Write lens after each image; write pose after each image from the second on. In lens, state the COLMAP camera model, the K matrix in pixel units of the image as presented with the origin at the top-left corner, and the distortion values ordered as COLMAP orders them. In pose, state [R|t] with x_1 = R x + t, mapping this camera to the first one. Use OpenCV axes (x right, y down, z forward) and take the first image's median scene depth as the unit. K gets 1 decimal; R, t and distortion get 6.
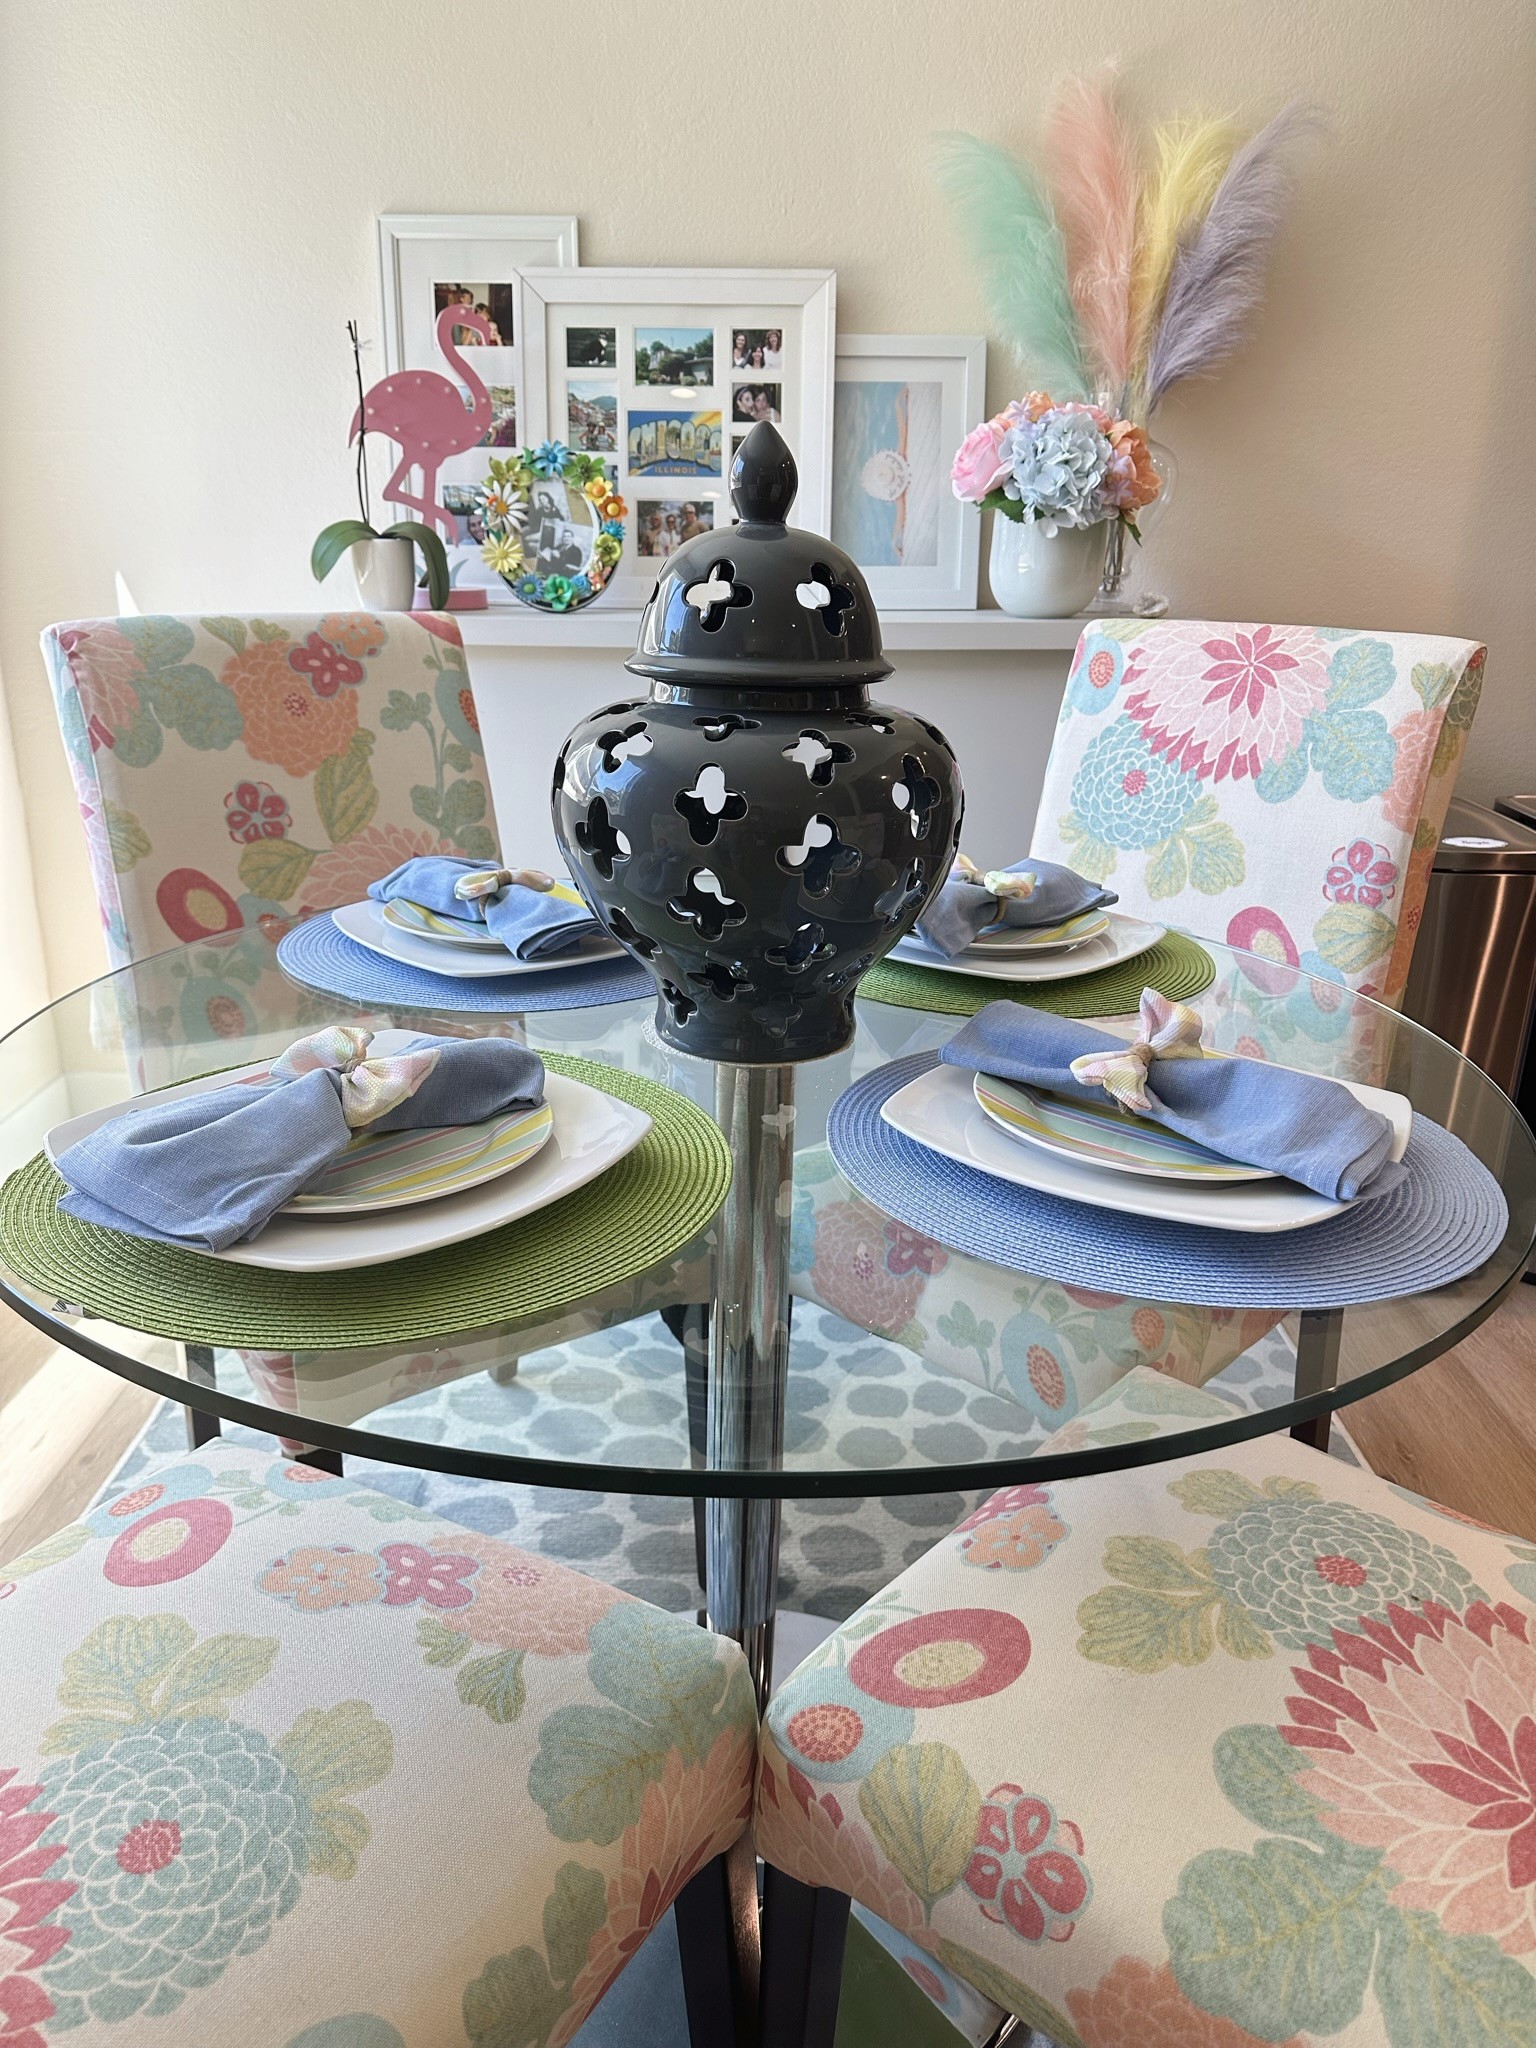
lens RADIAL K [[1454.1, 0, 771.2], [0, 1454.1, 1024.1], [0, 0, 1]] dist [0.043267, -0.062658]
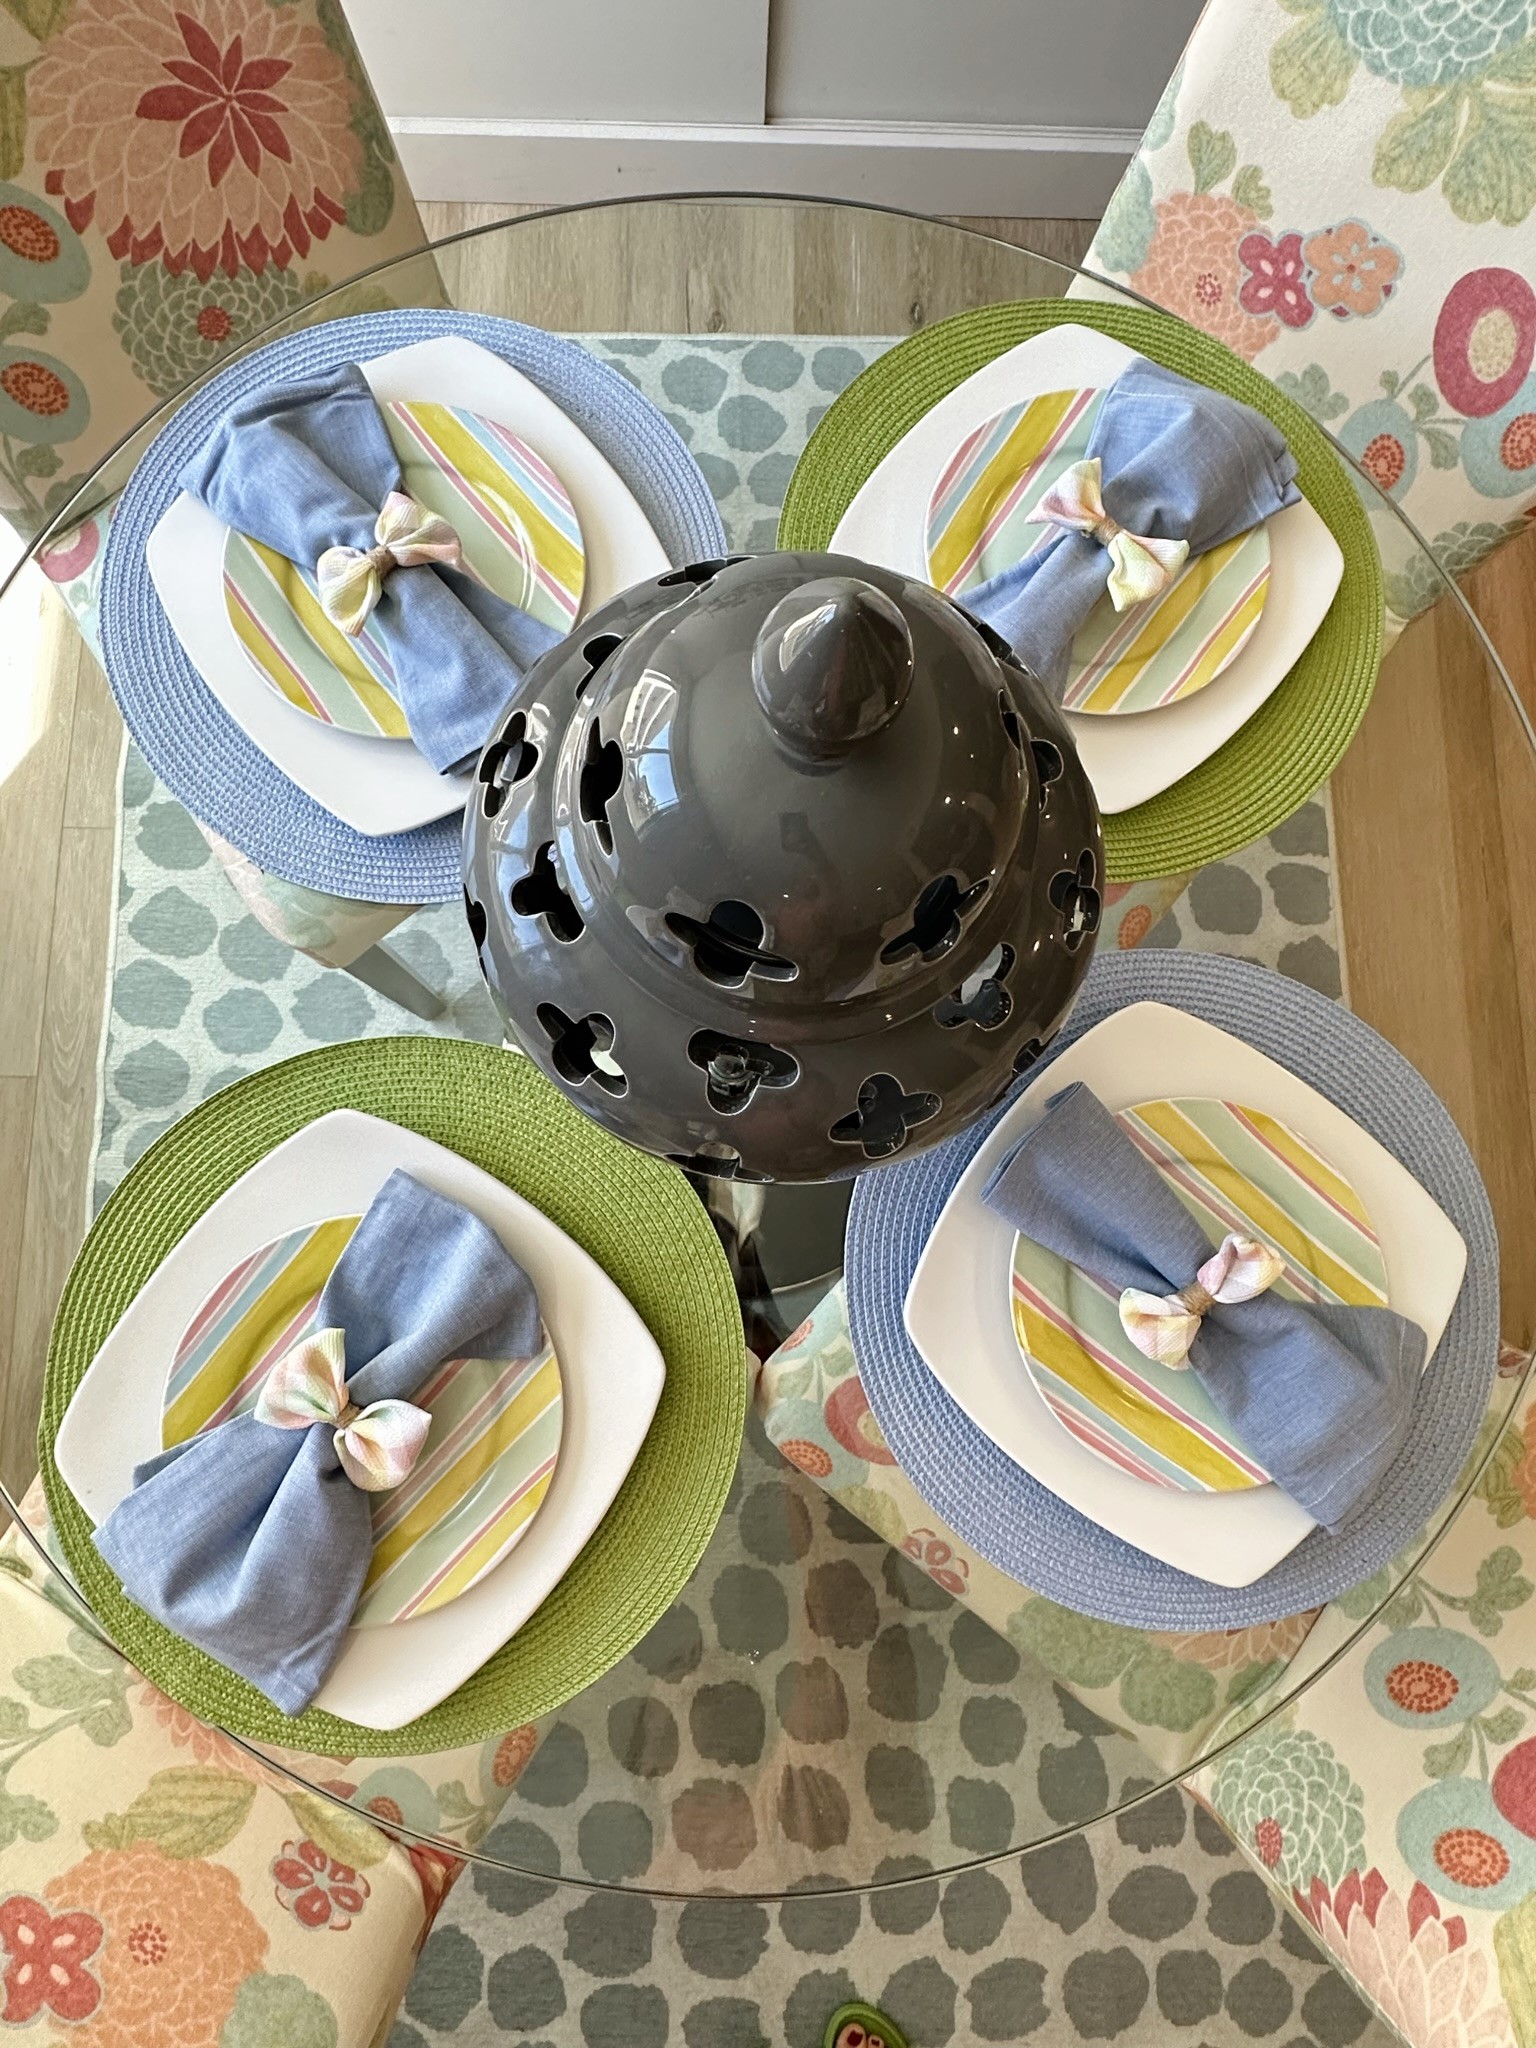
lens RADIAL K [[1154.7, 0, 743.1], [0, 1154.7, 1005.5], [0, 0, 1]] dist [-0.006768, 0.001930]
pose [[0.999895, 0.004039, 0.013885, -0.023537], [-0.014209, 0.452571, 0.891615, -0.403579], [-0.002683, -0.891719, 0.452581, 0.488144]]
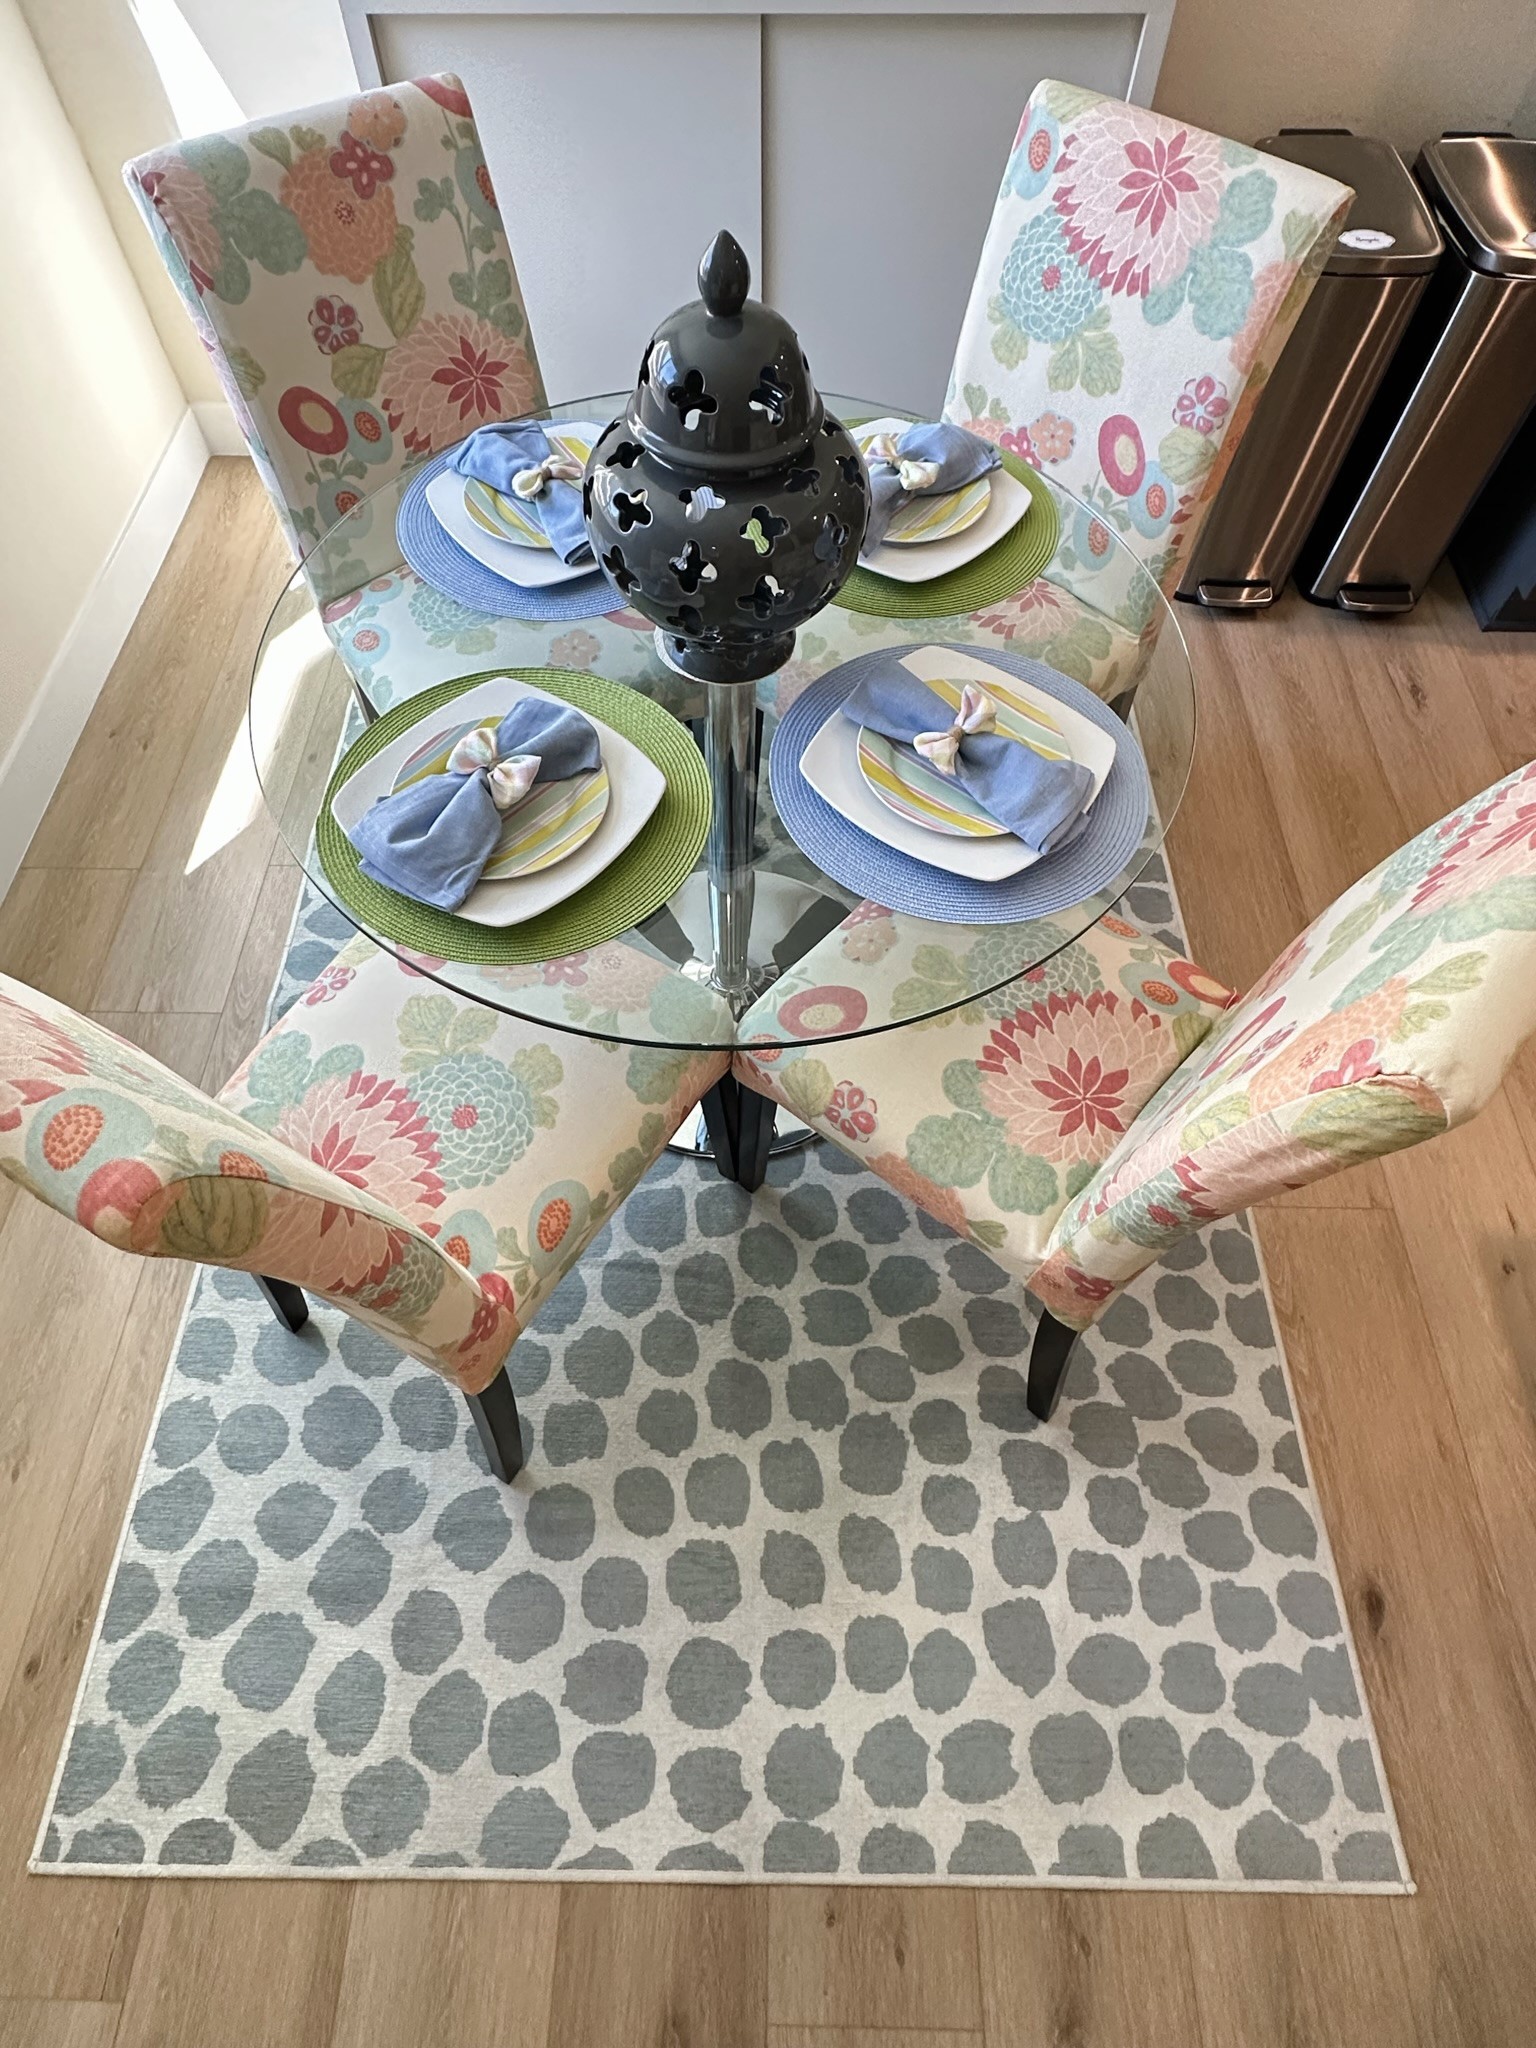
lens RADIAL K [[1154.7, 0, 750.2], [0, 1154.7, 1019.8], [0, 0, 1]] dist [-0.006768, 0.001930]
pose [[0.999786, 0.005641, -0.019928, 0.026831], [0.008335, 0.771268, 0.636456, -0.330609], [0.018960, -0.636485, 0.771056, -0.135912]]
